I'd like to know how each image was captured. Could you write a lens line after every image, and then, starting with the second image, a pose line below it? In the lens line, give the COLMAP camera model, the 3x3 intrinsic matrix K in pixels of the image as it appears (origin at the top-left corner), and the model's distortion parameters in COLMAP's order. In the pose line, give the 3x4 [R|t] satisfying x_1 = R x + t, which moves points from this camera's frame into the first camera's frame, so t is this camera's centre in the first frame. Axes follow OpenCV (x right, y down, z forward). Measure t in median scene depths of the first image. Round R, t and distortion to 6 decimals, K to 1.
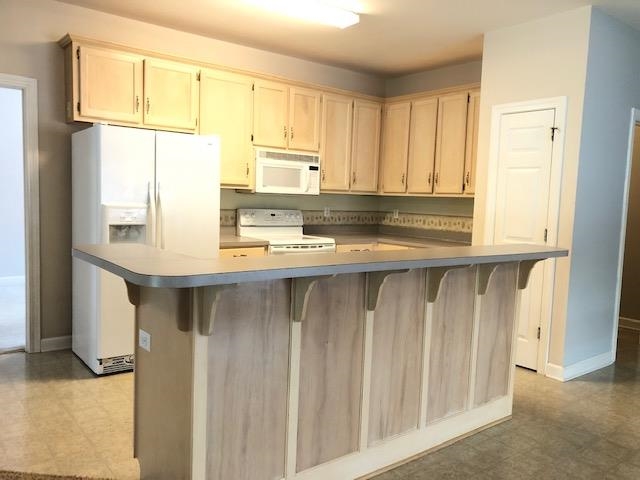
lens RADIAL K [[521.5, 0, 320.0], [0, 521.5, 240.0], [0, 0, 1]] dist [0.004454, -0.001579]
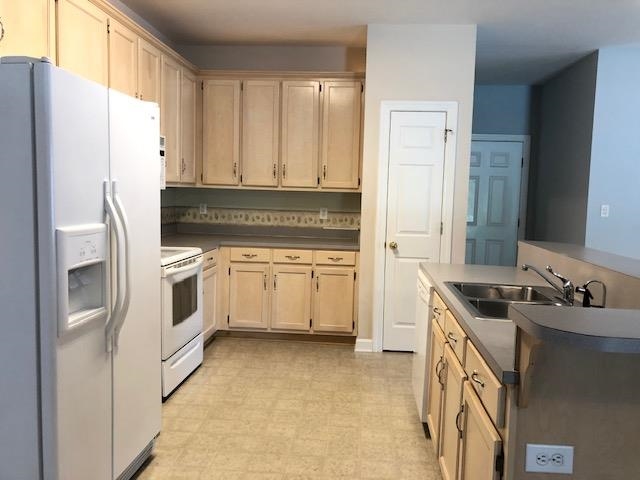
lens RADIAL K [[521.5, 0, 320.0], [0, 521.5, 240.0], [0, 0, 1]] dist [0.004454, -0.001579]
pose [[0.687444, -0.079097, 0.721917, -0.380116], [0.052761, 0.996864, 0.058980, -0.044529], [-0.724318, -0.002456, 0.689461, 0.308505]]
